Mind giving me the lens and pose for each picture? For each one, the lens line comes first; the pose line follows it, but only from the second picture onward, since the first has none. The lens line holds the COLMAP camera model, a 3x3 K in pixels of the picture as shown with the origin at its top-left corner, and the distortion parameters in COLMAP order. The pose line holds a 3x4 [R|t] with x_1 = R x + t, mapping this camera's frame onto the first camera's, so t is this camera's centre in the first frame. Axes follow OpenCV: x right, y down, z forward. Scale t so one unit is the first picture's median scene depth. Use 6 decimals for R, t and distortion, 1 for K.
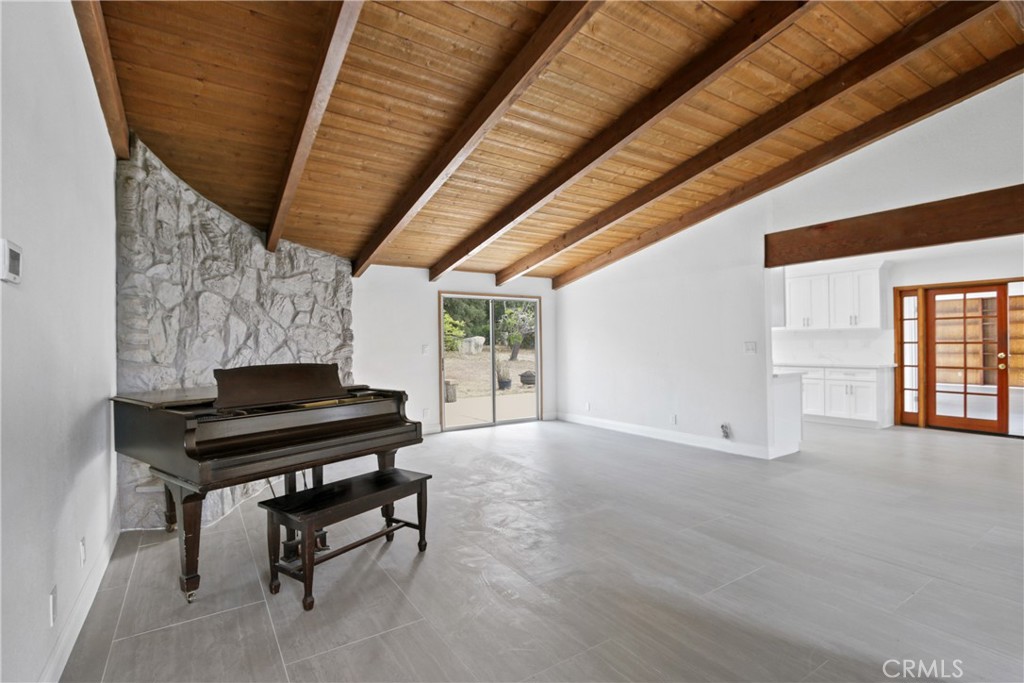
lens RADIAL K [[474.9, 0, 510.3], [0, 474.9, 344.6], [0, 0, 1]] dist [-0.023536, 0.000085]
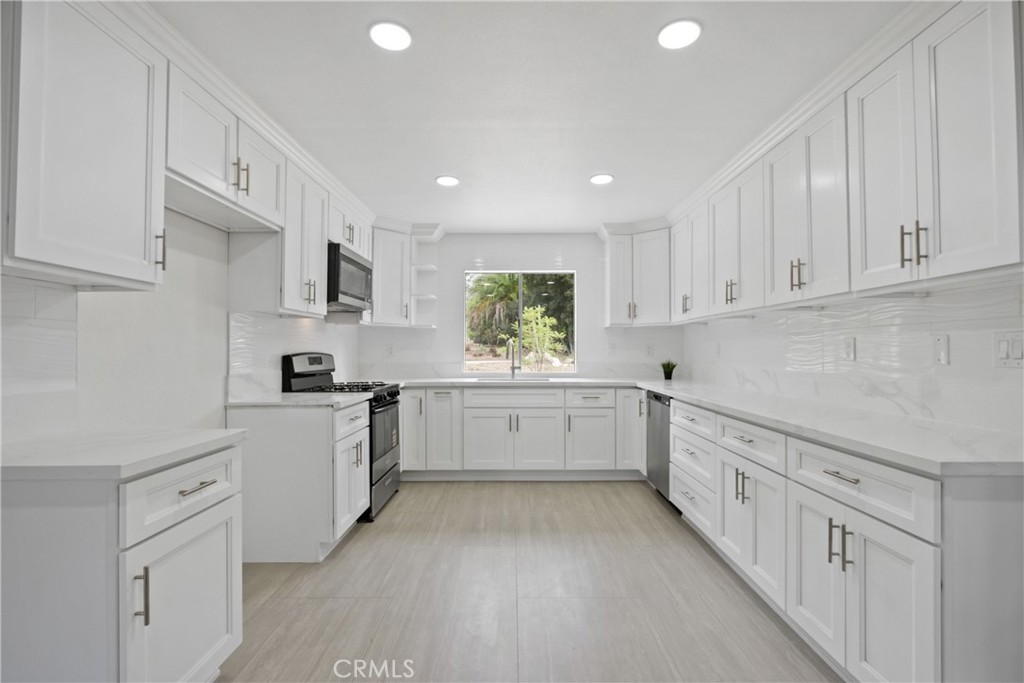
lens RADIAL K [[474.9, 0, 502.4], [0, 474.9, 342.9], [0, 0, 1]] dist [-0.023536, 0.000085]
pose [[0.841352, 0.005422, -0.540461, 0.708738], [-0.012549, 0.999876, -0.009505, 0.001784], [0.540342, 0.014779, 0.841315, 0.717521]]
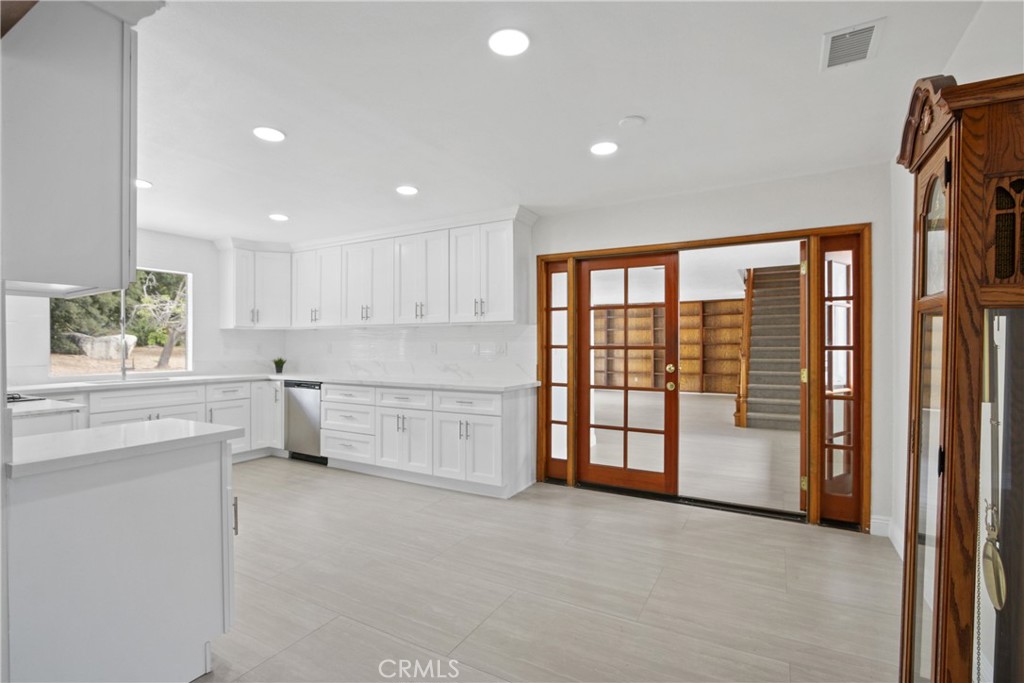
lens RADIAL K [[474.9, 0, 519.5], [0, 474.9, 345.7], [0, 0, 1]] dist [-0.023536, 0.000085]
pose [[0.878595, 0.010193, 0.477459, 0.511042], [-0.008116, 0.999947, -0.006413, -0.001061], [-0.477499, 0.001759, 0.878631, 0.472771]]
